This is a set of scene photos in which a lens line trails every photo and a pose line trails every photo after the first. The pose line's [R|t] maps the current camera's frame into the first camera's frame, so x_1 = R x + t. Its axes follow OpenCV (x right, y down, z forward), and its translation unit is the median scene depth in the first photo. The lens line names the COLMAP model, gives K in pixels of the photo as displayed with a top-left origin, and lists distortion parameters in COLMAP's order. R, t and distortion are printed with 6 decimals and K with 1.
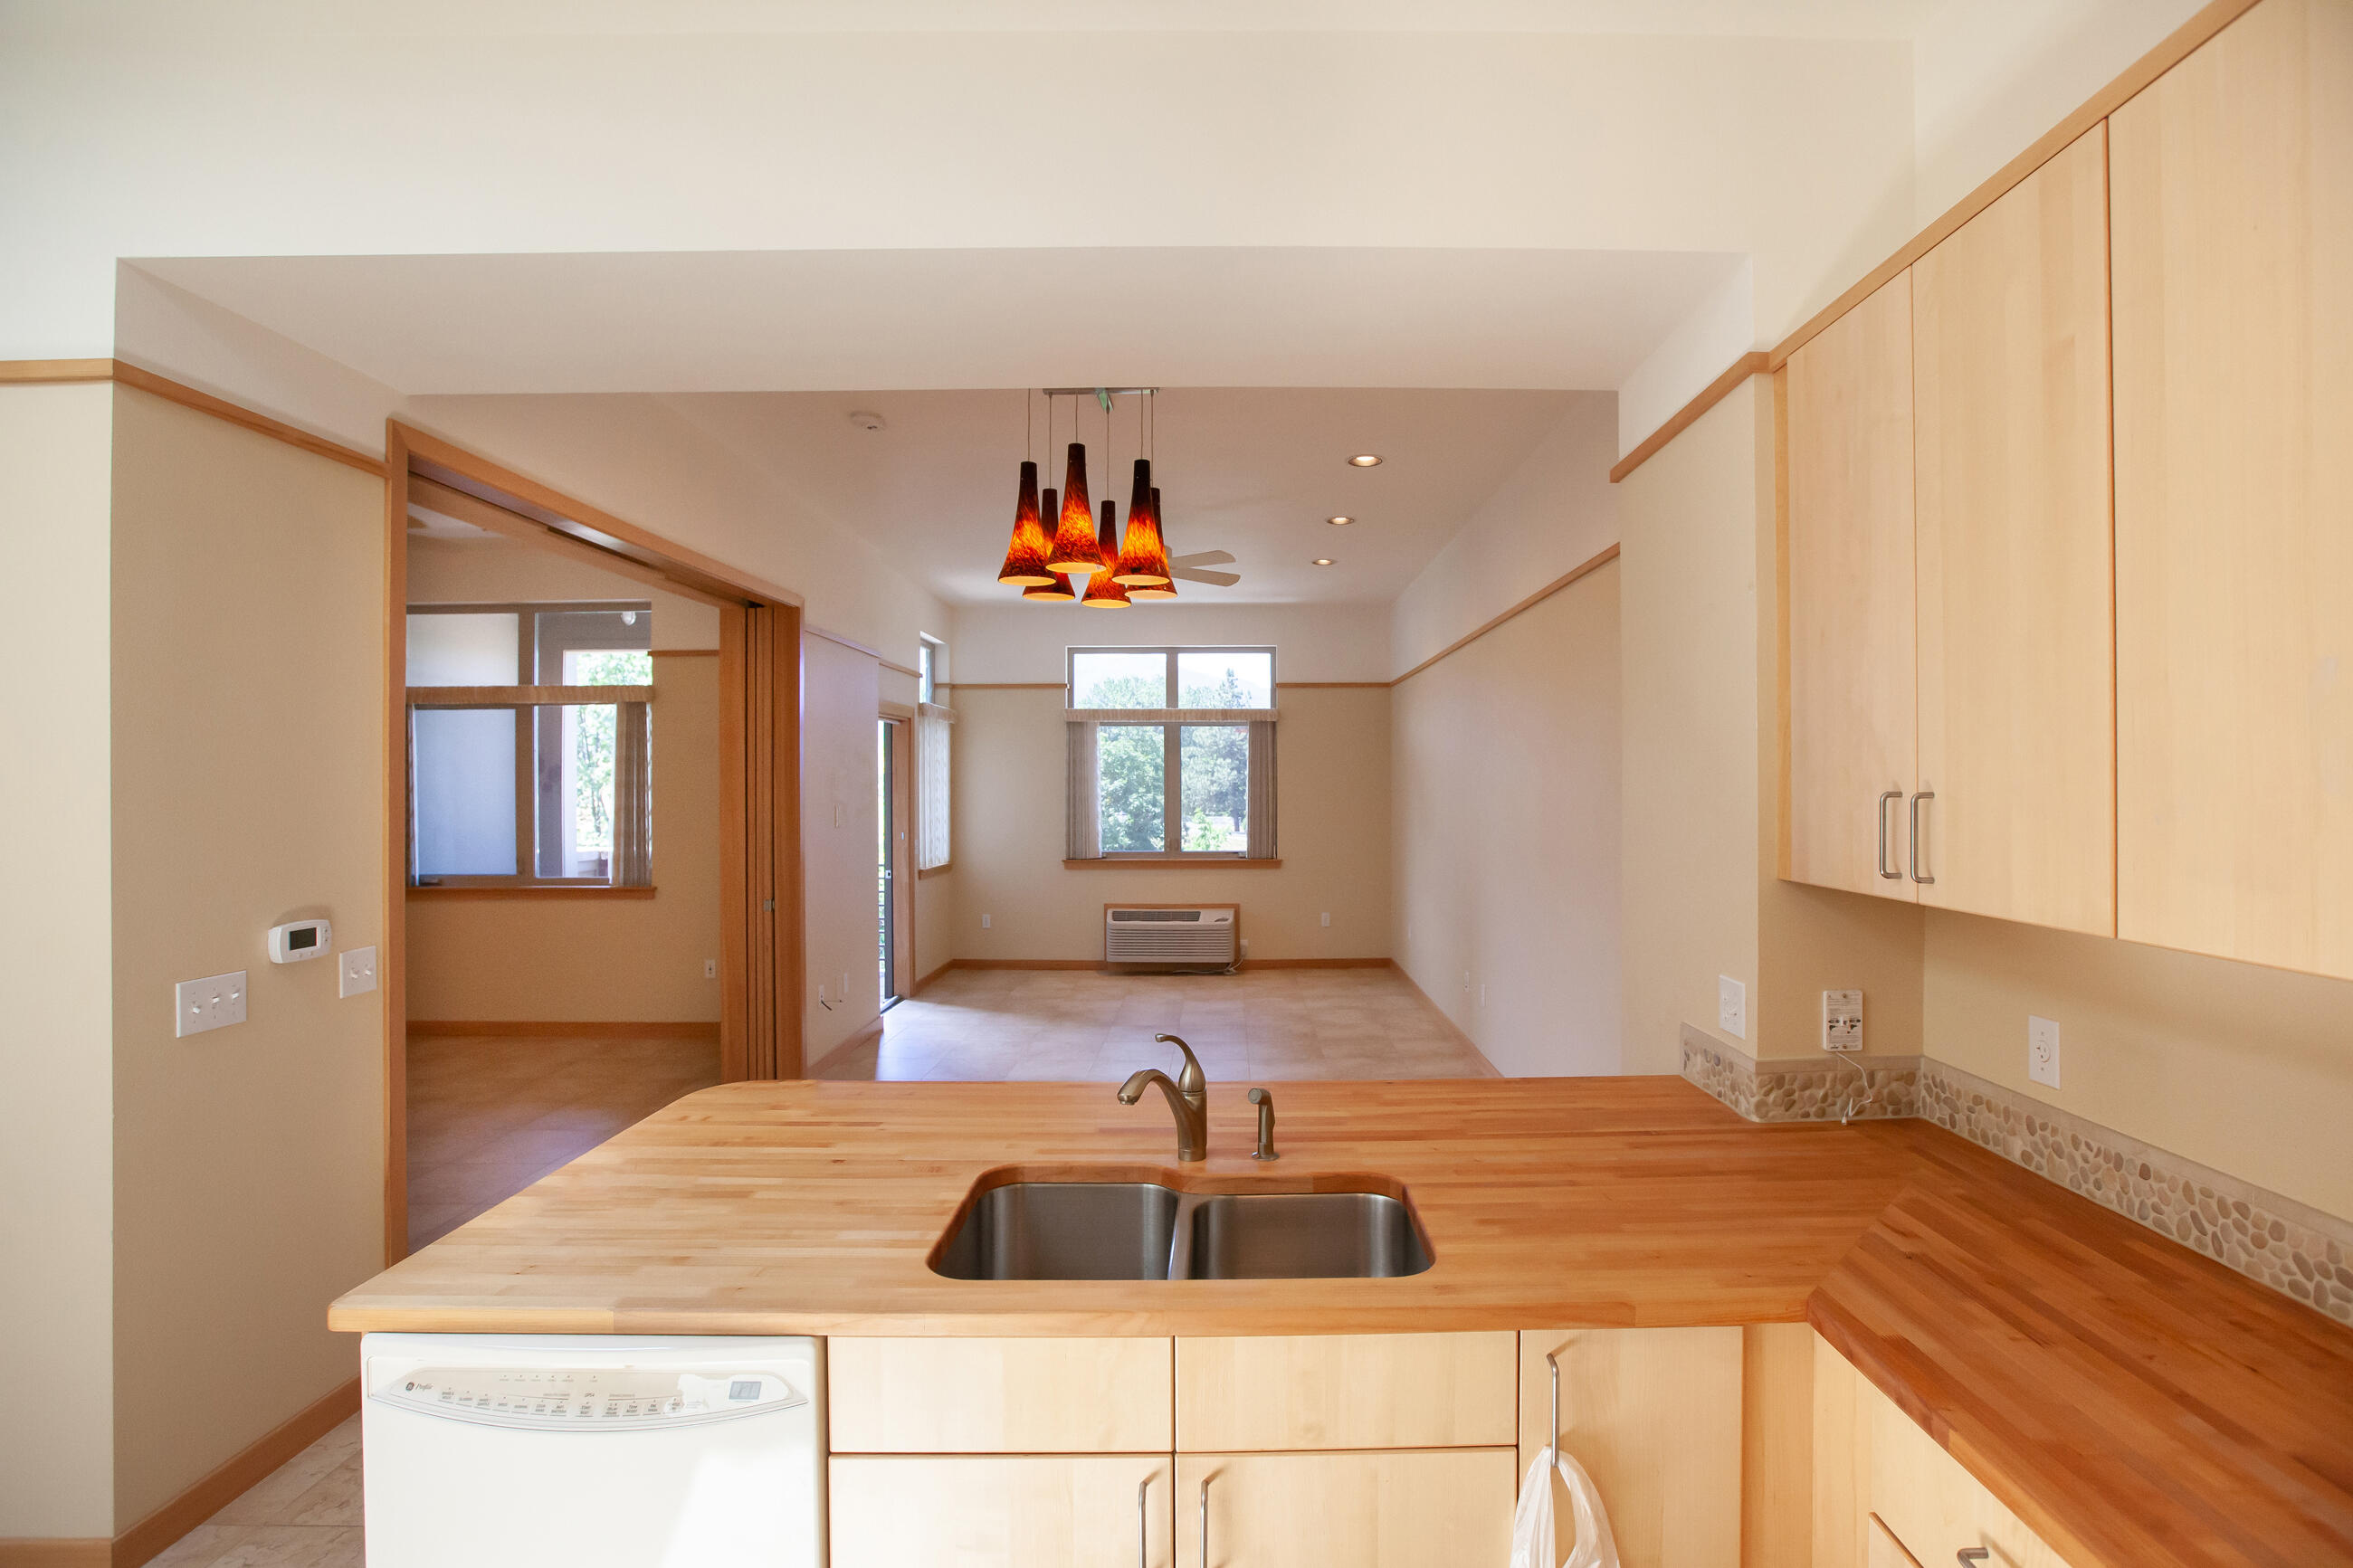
lens RADIAL K [[1119.9, 0, 1209.7], [0, 1119.9, 789.1], [0, 0, 1]] dist [-0.070232, 0.000302]
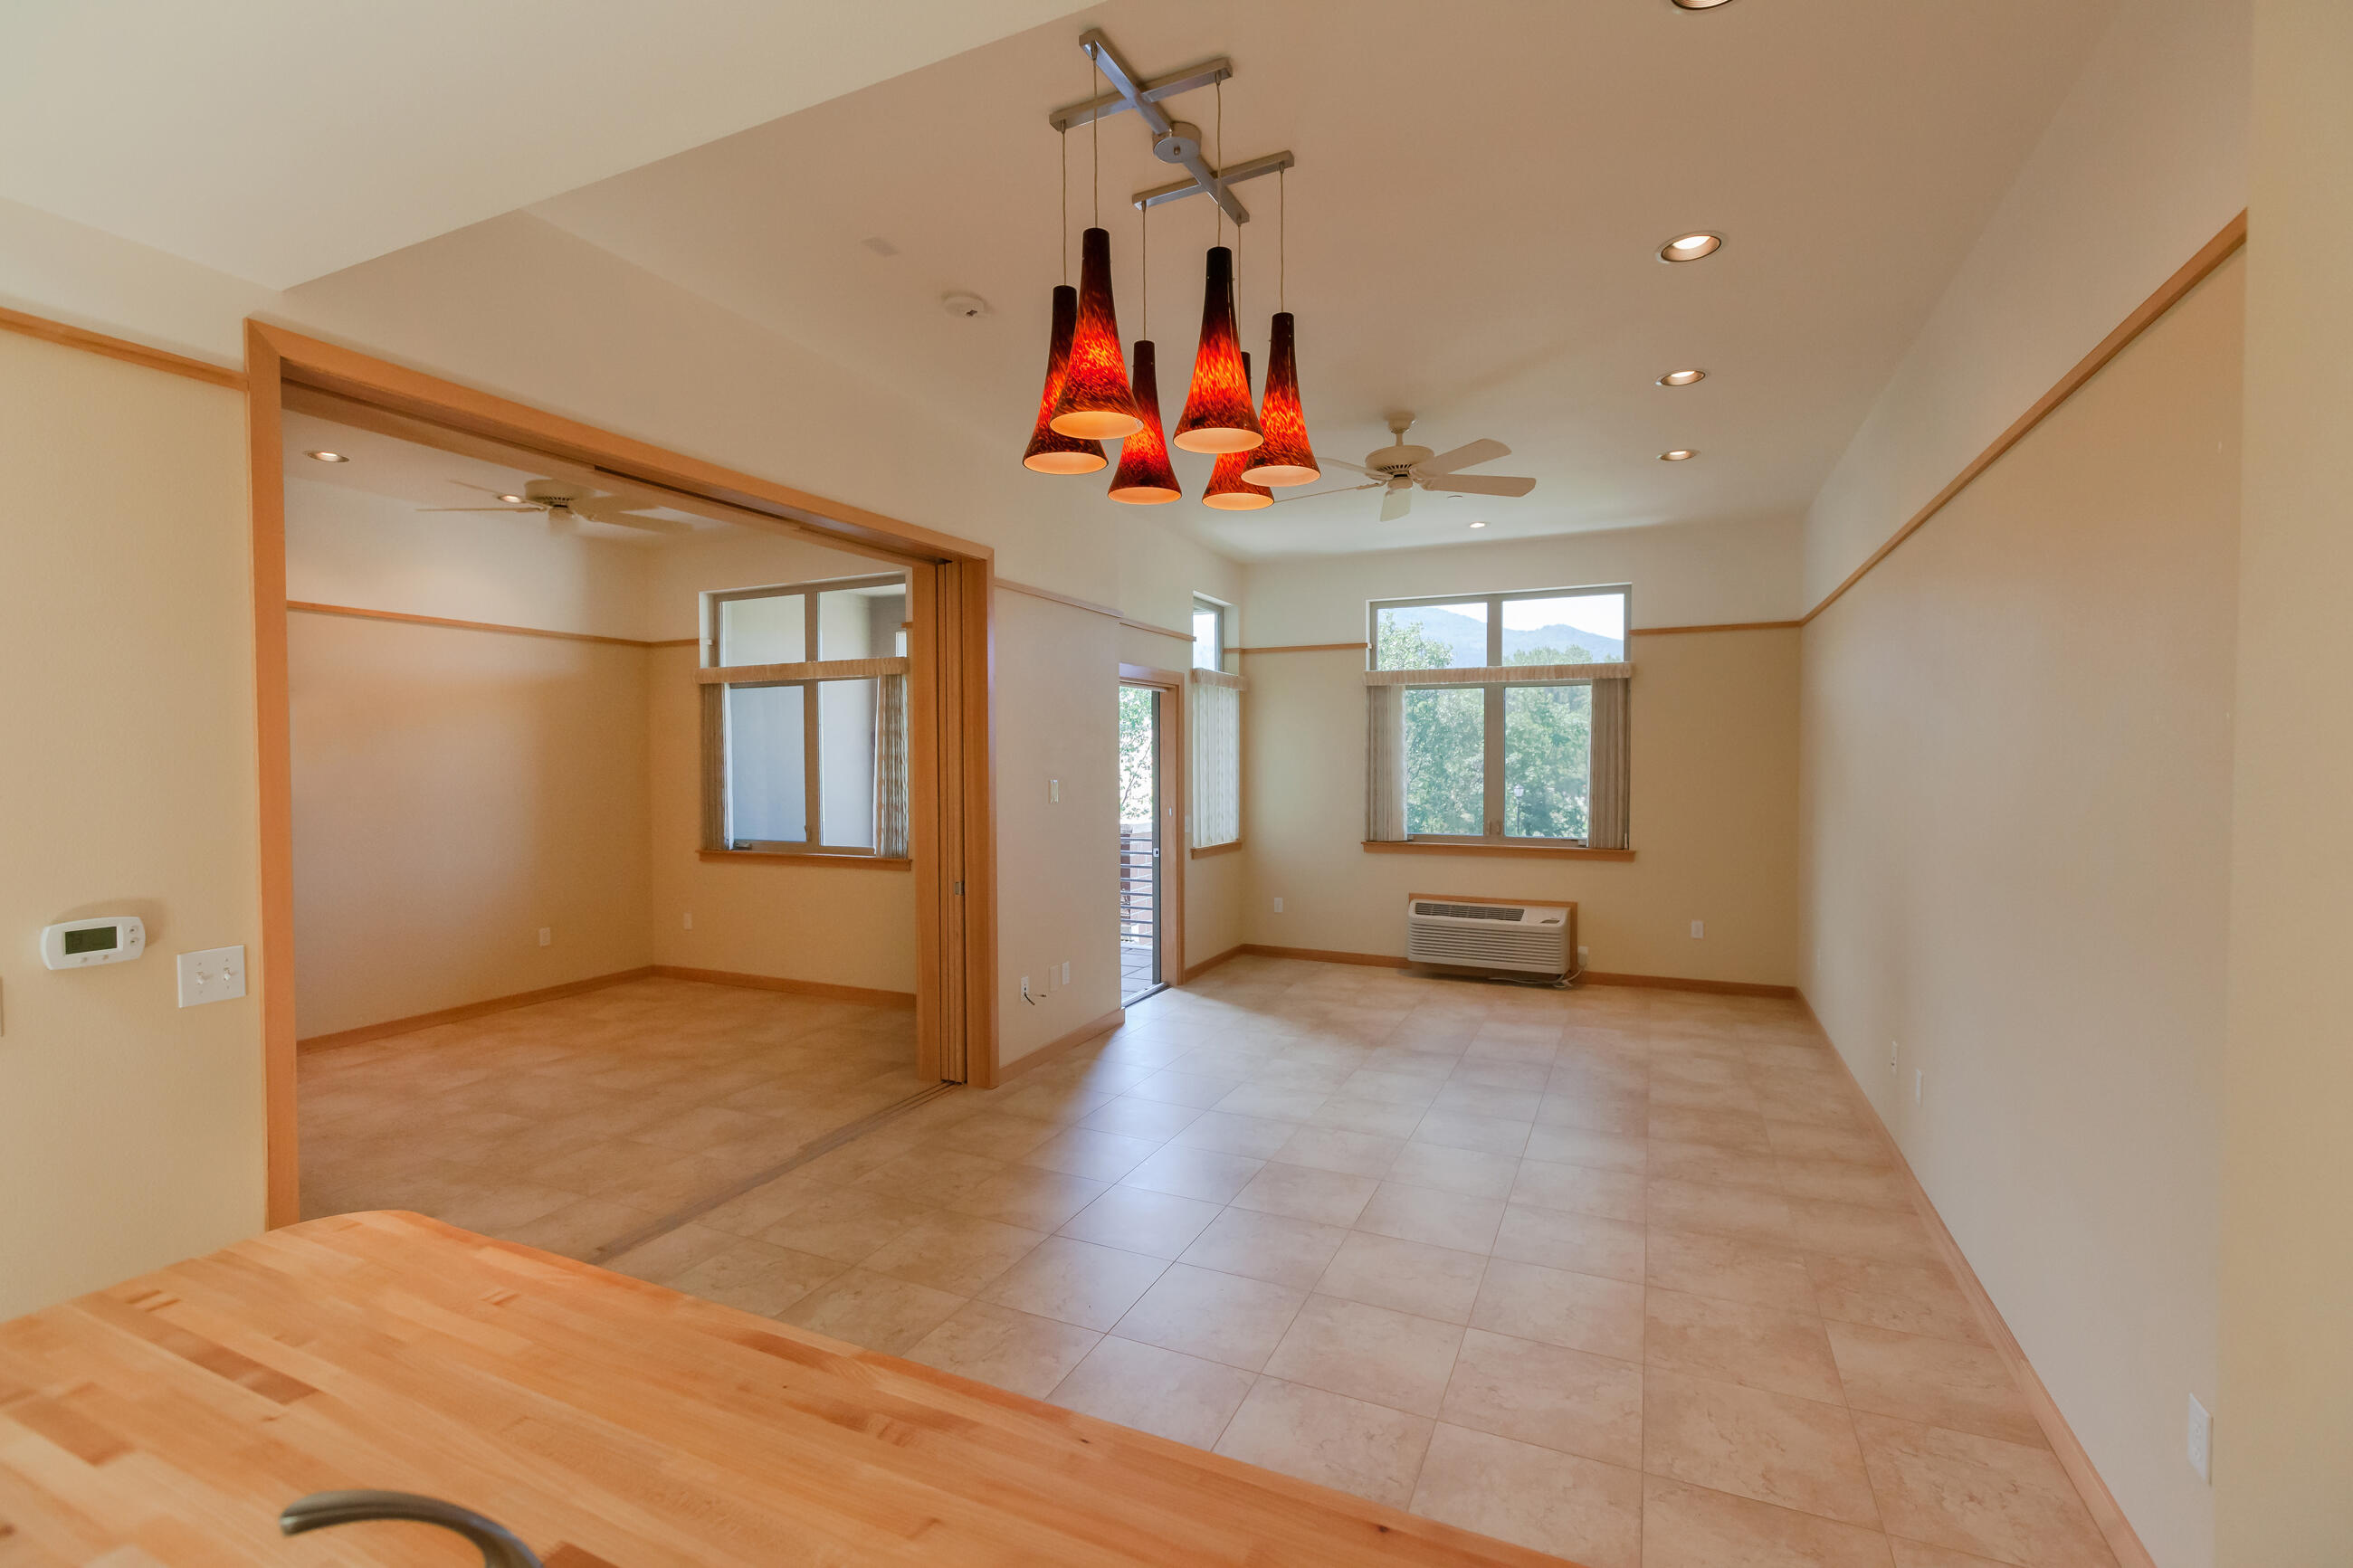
lens RADIAL K [[1051.3, 0, 1096.3], [0, 1051.3, 787.8], [0, 0, 1]] dist [-0.013161, 0.001273]
pose [[0.892798, 0.011939, -0.450300, 0.060136], [-0.000826, 0.999690, 0.024869, -0.000145], [0.450457, -0.021831, 0.892531, 0.169329]]
